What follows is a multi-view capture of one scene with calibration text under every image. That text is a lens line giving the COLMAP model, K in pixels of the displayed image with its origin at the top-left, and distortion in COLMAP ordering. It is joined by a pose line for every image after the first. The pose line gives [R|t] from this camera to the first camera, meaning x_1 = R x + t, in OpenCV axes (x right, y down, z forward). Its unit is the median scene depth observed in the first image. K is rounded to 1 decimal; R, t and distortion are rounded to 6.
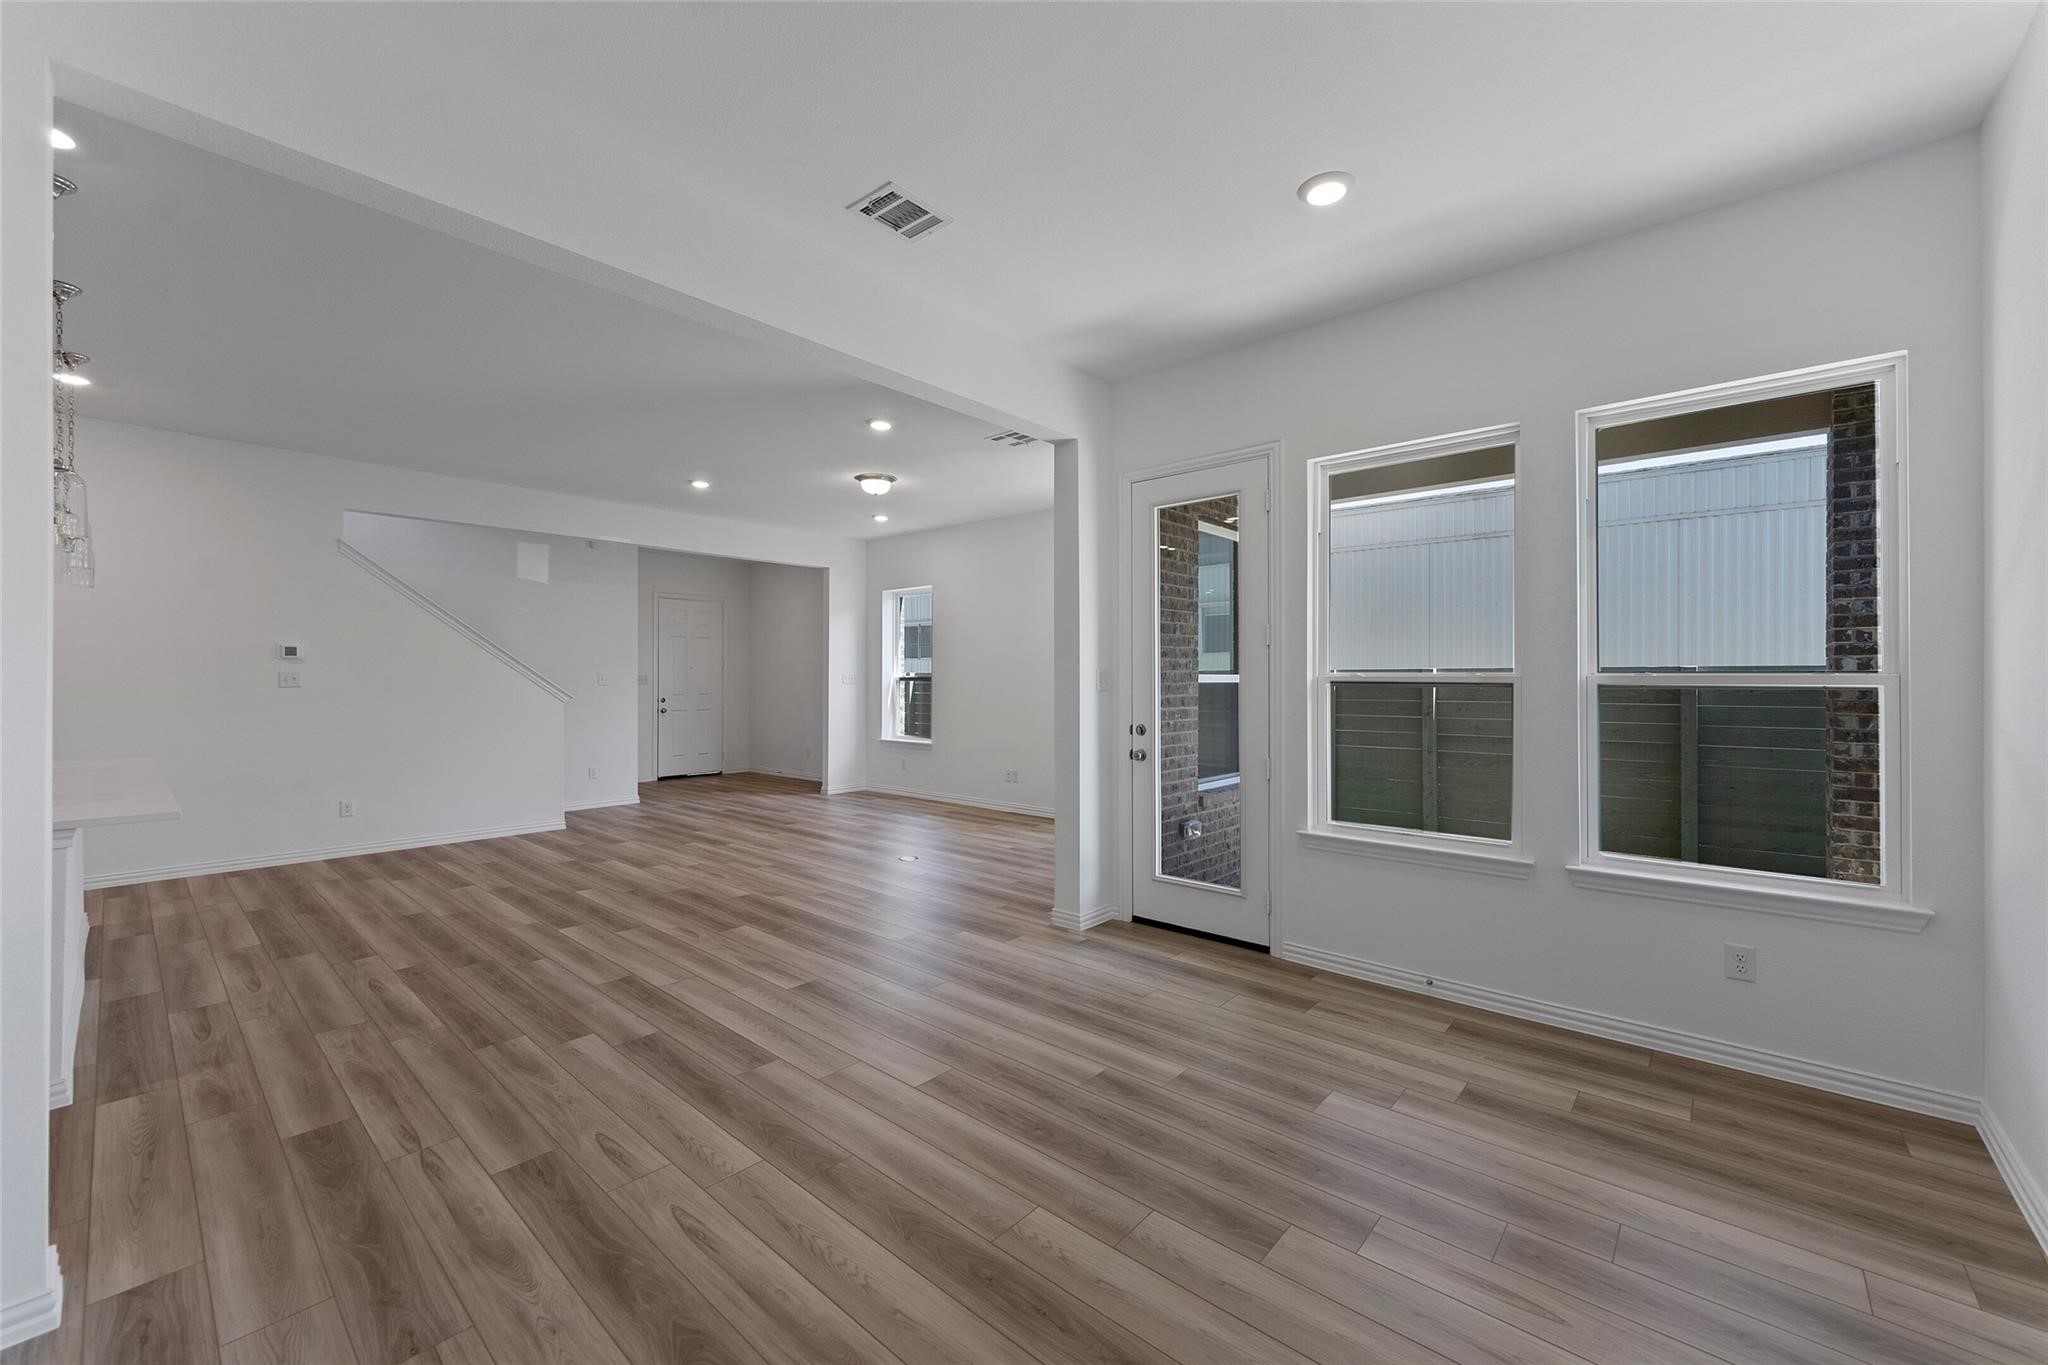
lens RADIAL K [[796.0, 0, 1024.0], [0, 796.0, 682.5], [0, 0, 1]] dist [0.007151, -0.006998]
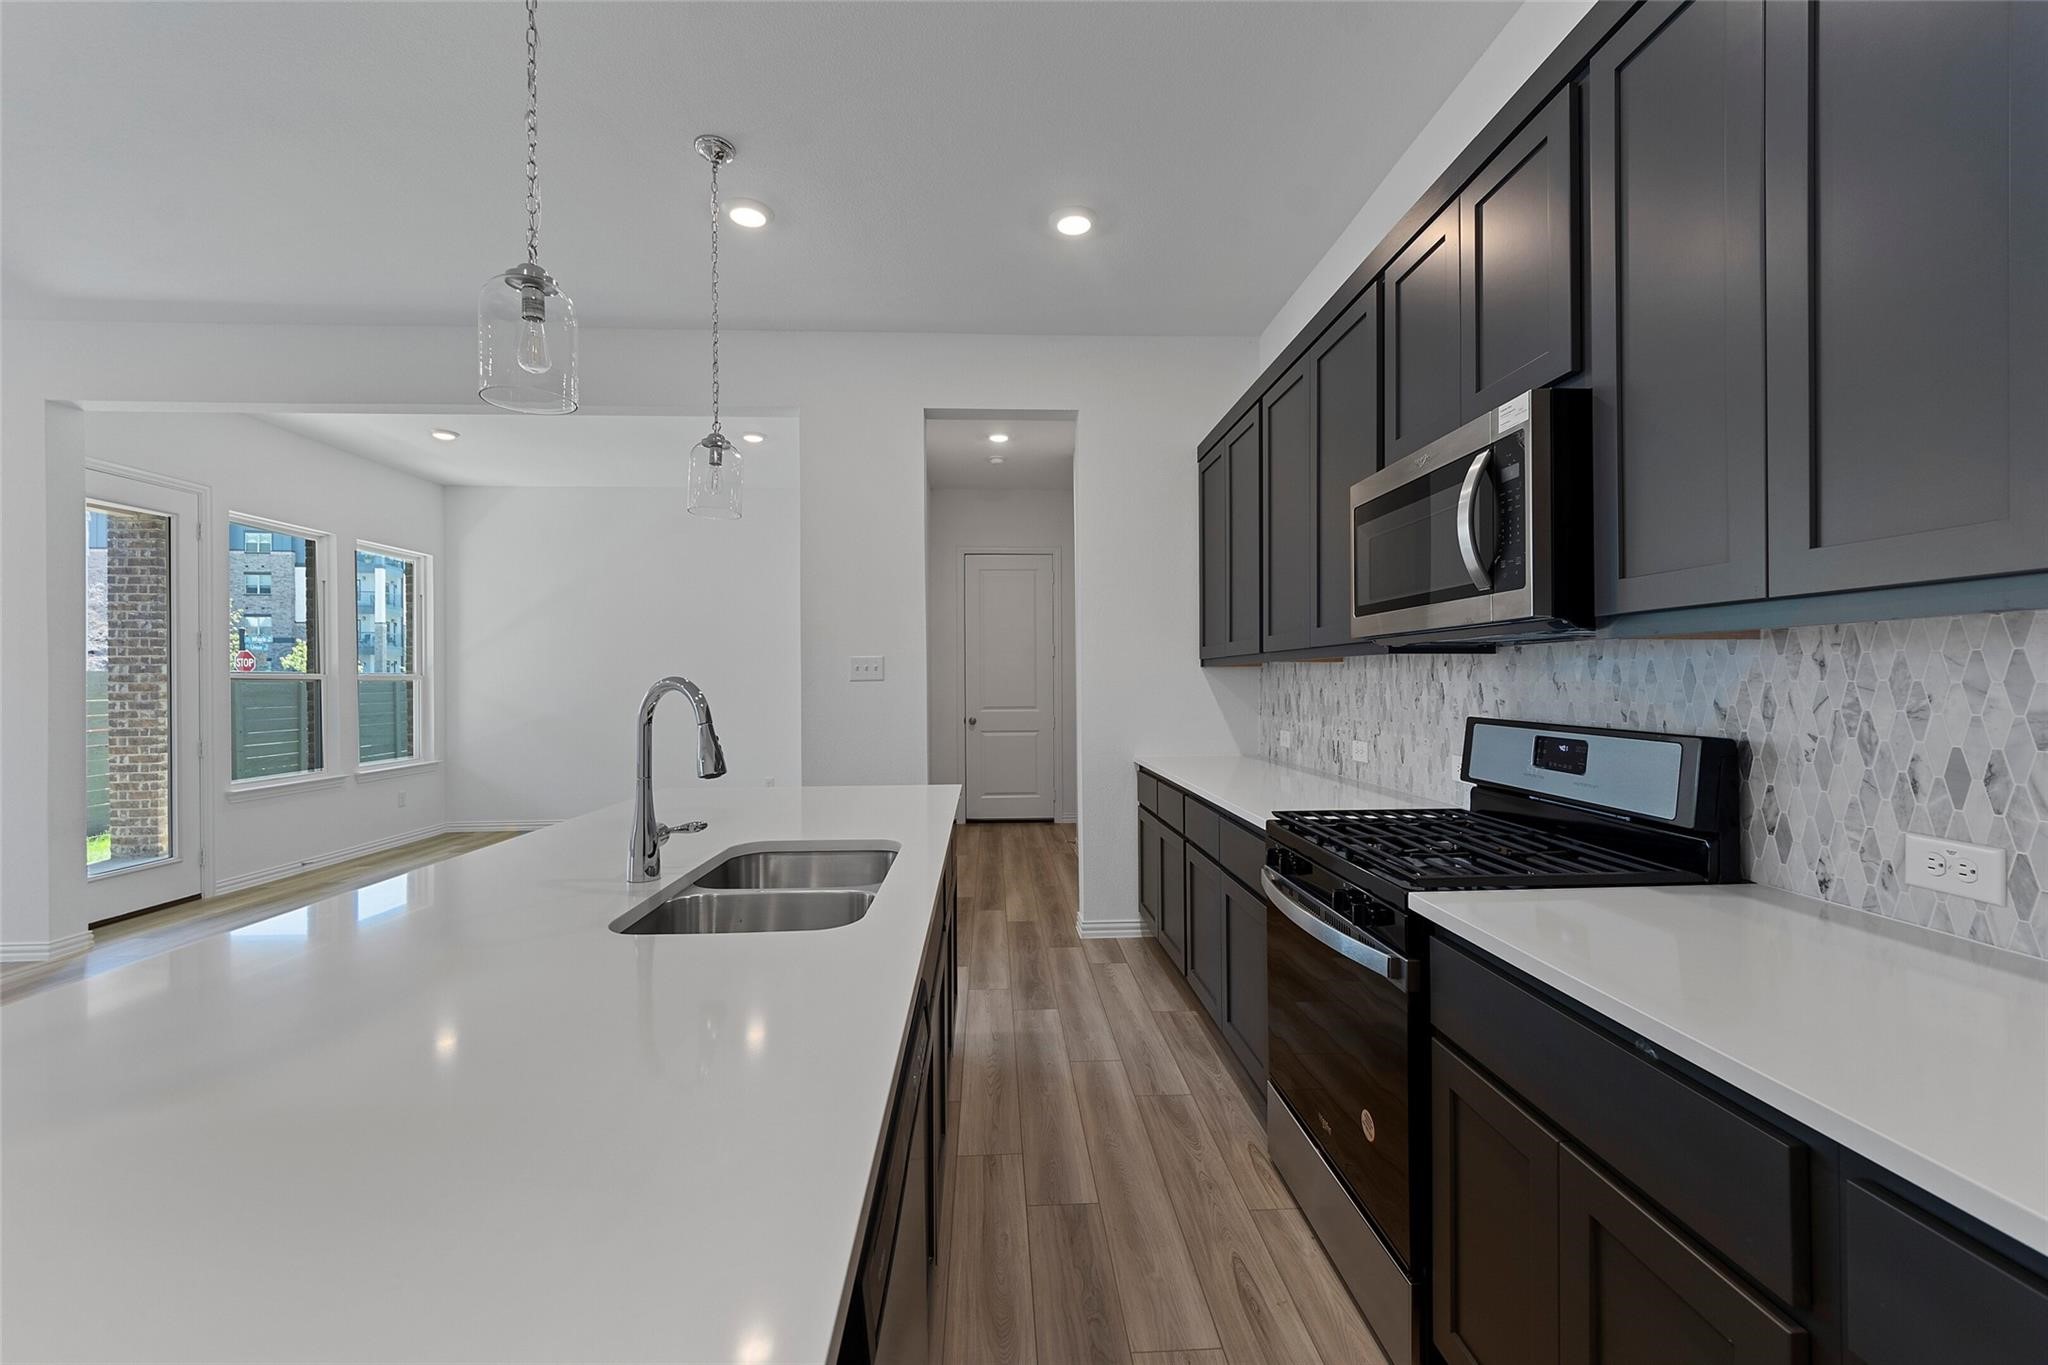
lens RADIAL K [[829.1, 0, 1033.2], [0, 829.1, 678.9], [0, 0, 1]] dist [-0.000878, -0.000353]
pose [[-0.697385, 0.006334, 0.716668, -1.419137], [0.009472, 0.999955, 0.000379, 0.011892], [-0.716634, 0.007052, -0.697414, 0.909592]]
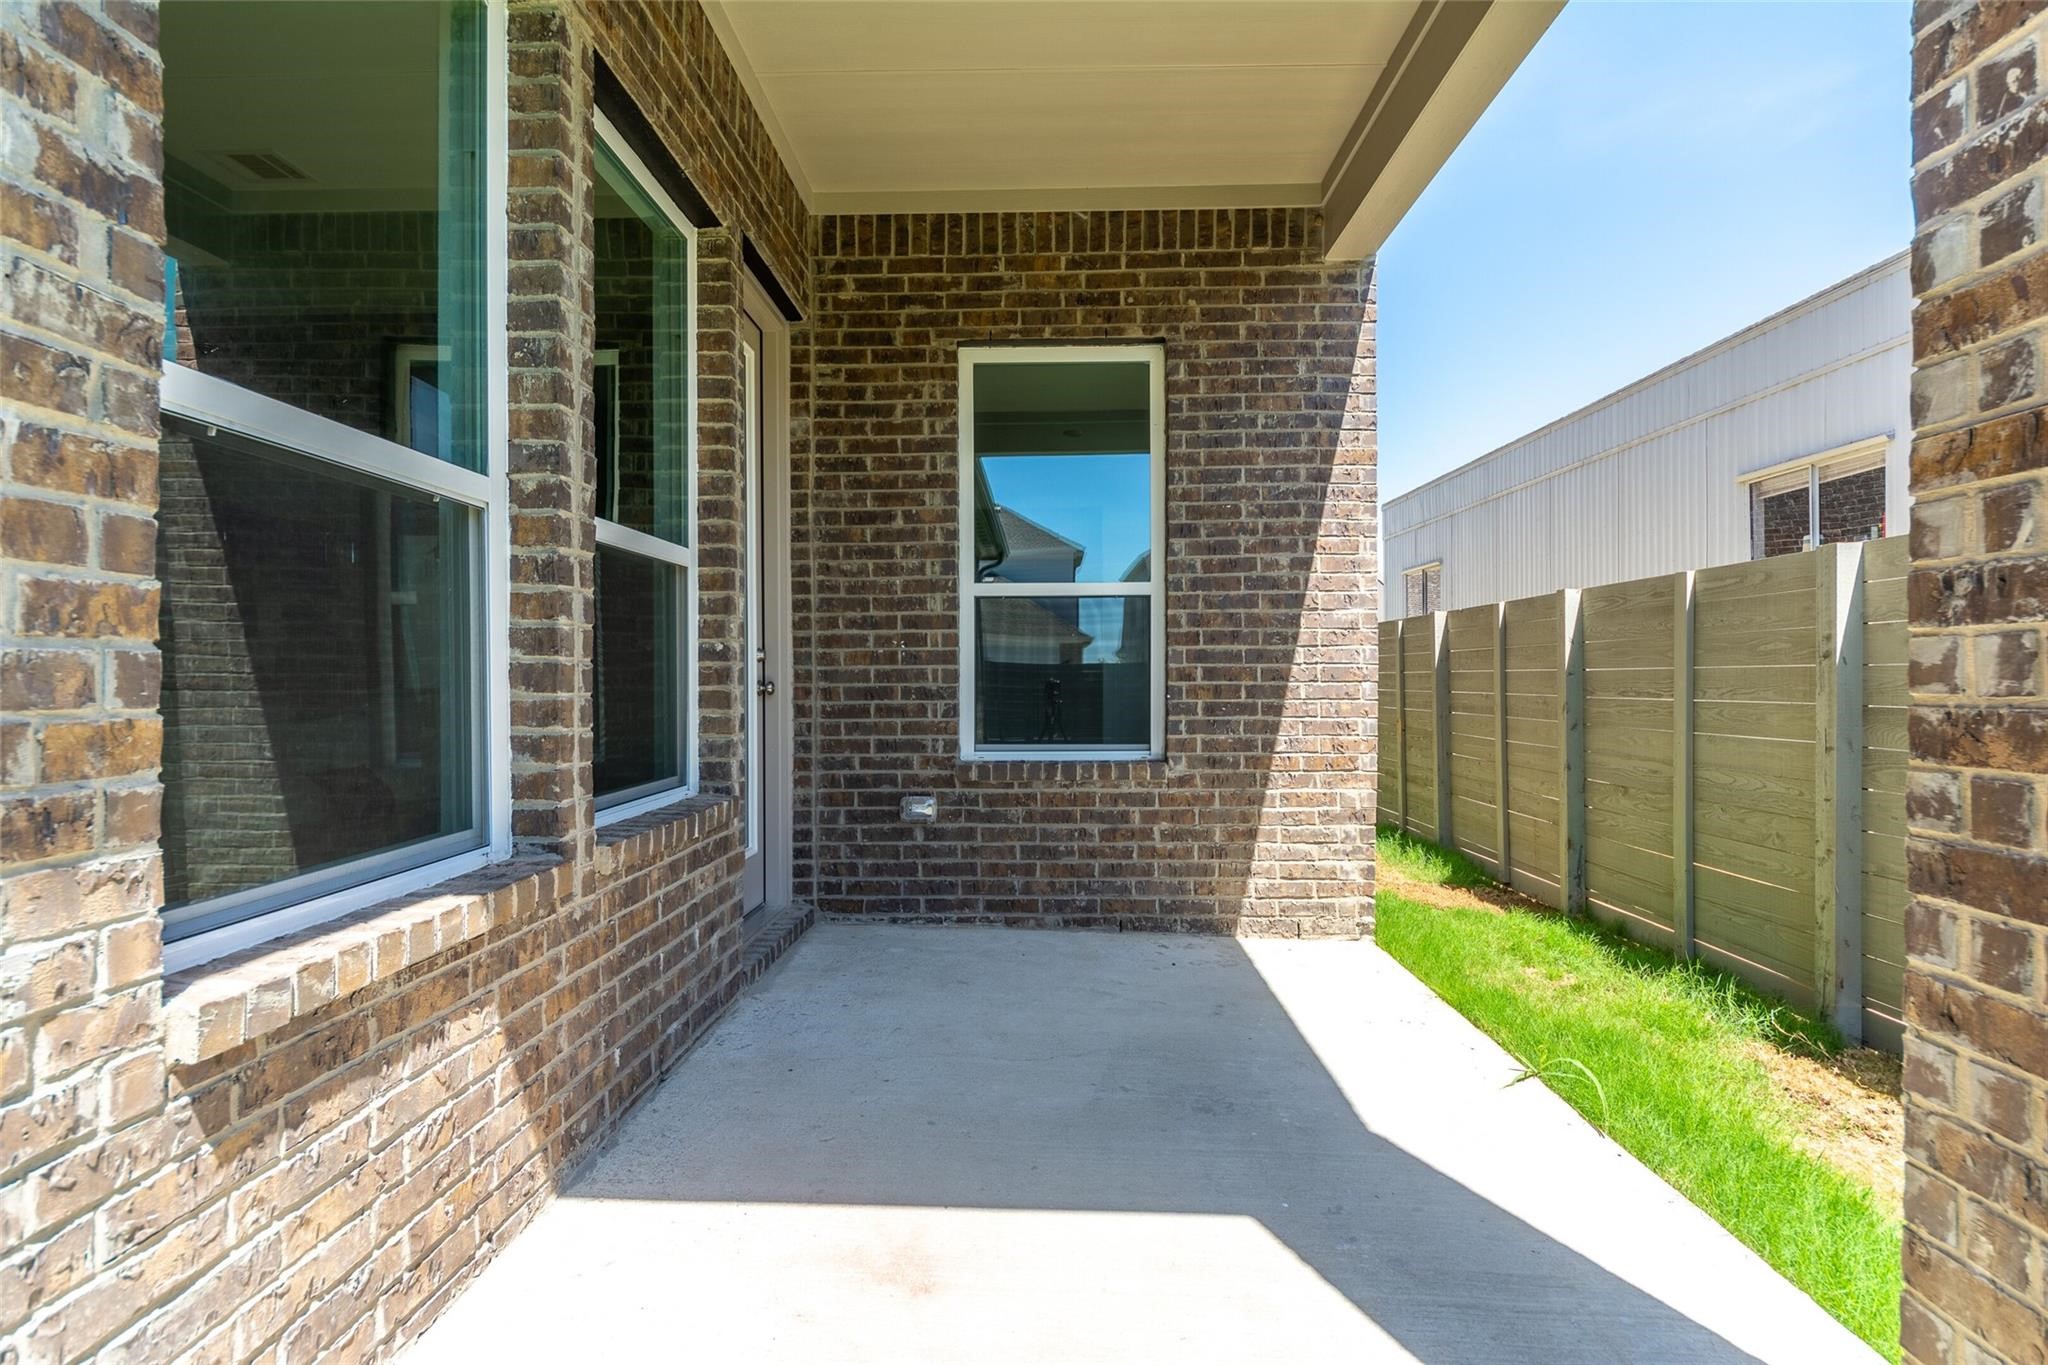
lens RADIAL K [[962.1, 0, 1017.1], [0, 962.1, 683.0], [0, 0, 1]] dist [0.000388, 0.000196]
pose [[0.631632, 0.002312, -0.775265, 1.080185], [0.000948, 0.999993, 0.003754, 0.089287], [0.775268, -0.003106, 0.631625, 0.652354]]
